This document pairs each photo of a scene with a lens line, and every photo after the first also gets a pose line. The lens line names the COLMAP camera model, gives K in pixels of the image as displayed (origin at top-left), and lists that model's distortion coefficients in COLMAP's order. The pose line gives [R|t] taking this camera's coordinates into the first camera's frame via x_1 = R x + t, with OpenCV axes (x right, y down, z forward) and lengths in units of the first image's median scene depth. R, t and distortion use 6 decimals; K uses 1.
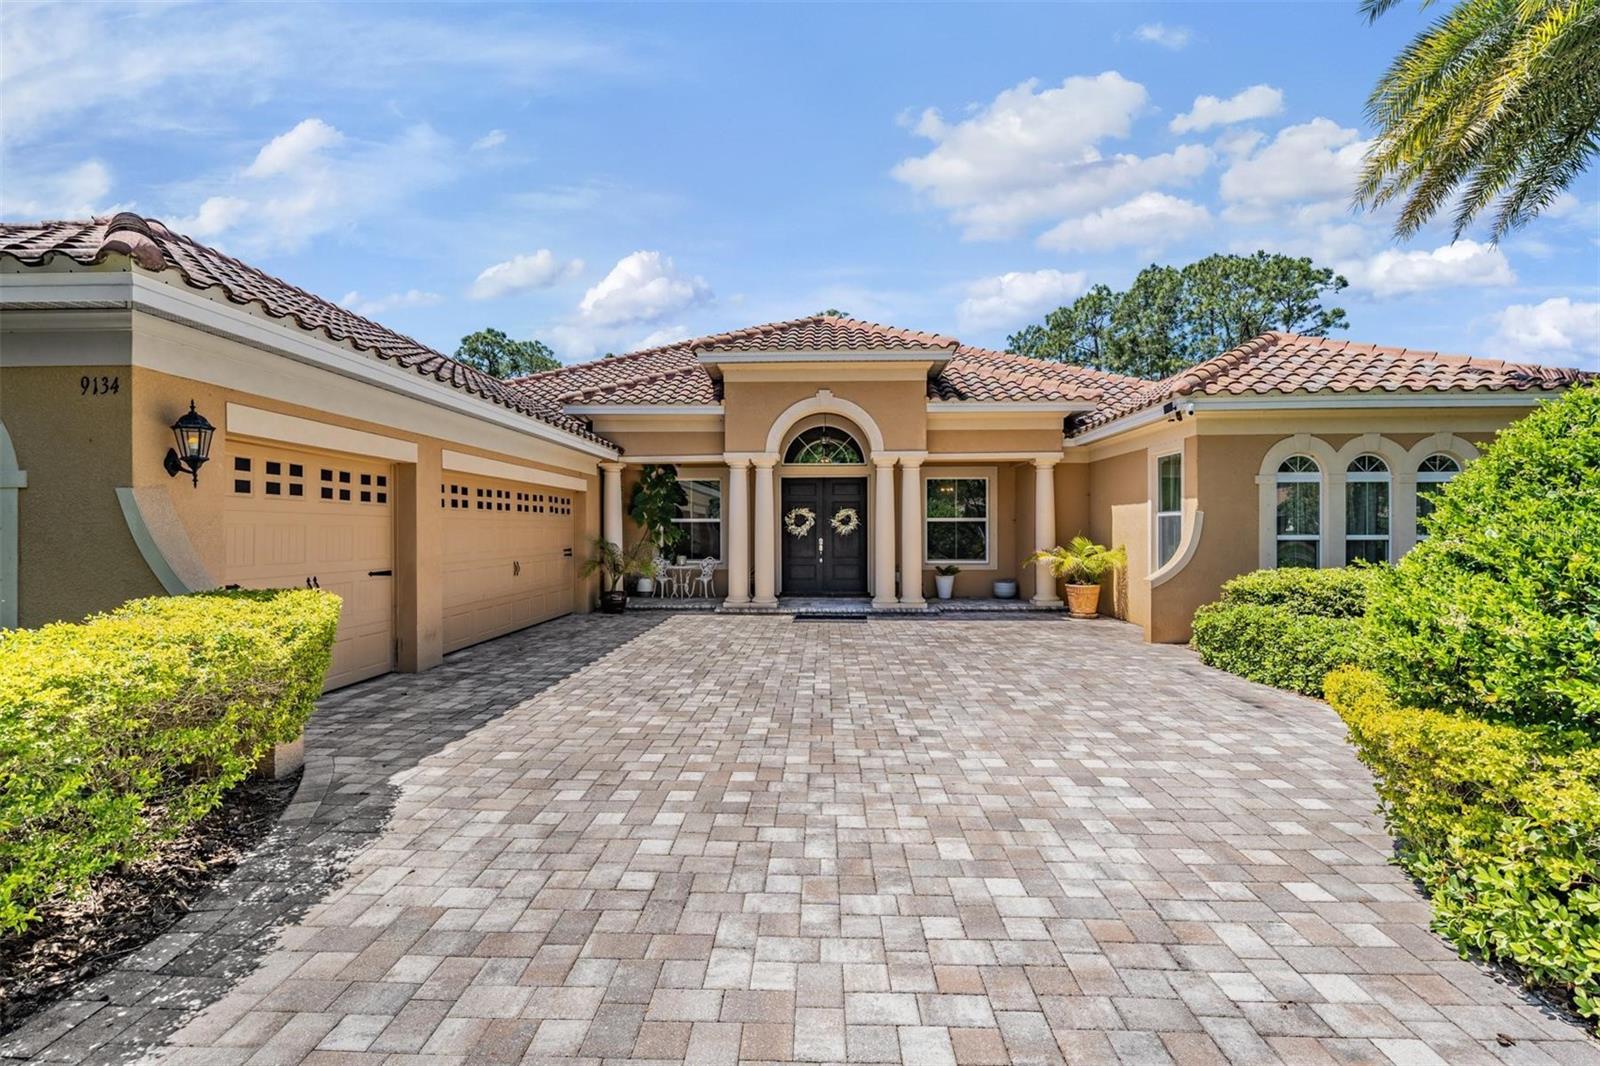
lens RADIAL K [[713.5, 0, 789.6], [0, 713.5, 532.4], [0, 0, 1]] dist [0.000398, 0.000409]
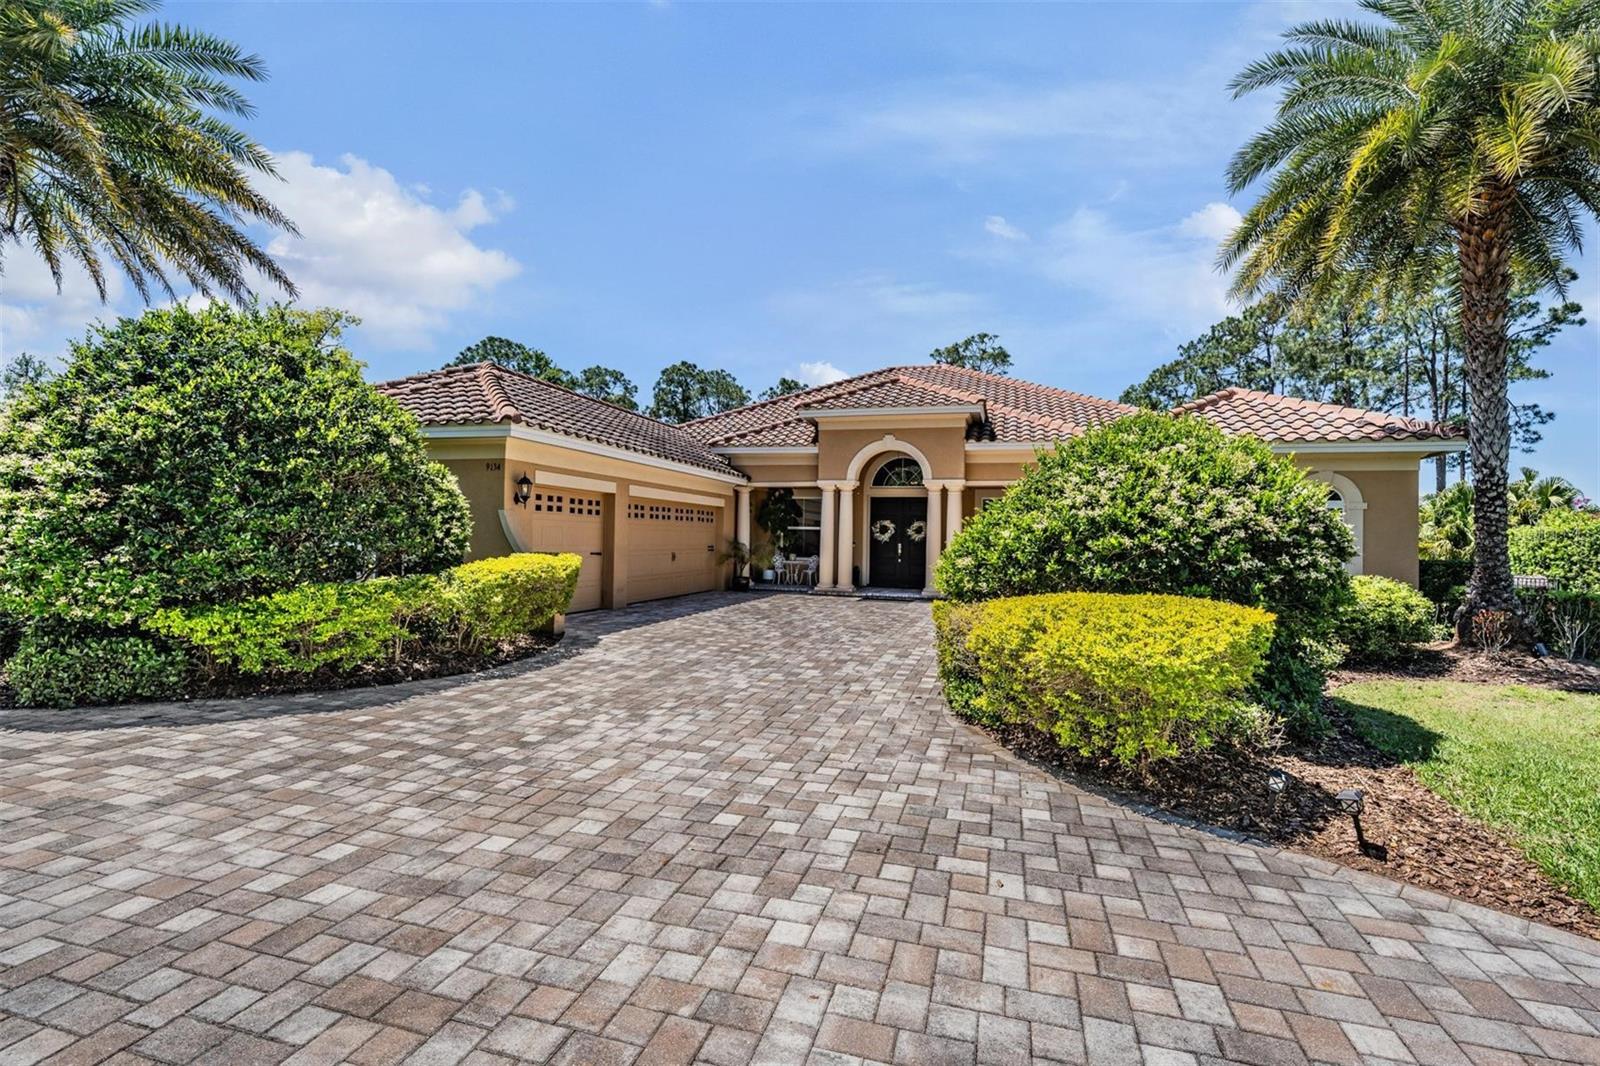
lens RADIAL K [[713.5, 0, 790.9], [0, 713.5, 530.0], [0, 0, 1]] dist [0.000398, 0.000409]
pose [[0.968174, 0.017754, -0.249649, 0.212317], [-0.021679, 0.999681, -0.012981, 0.005476], [0.249339, 0.017980, 0.968249, -0.375535]]
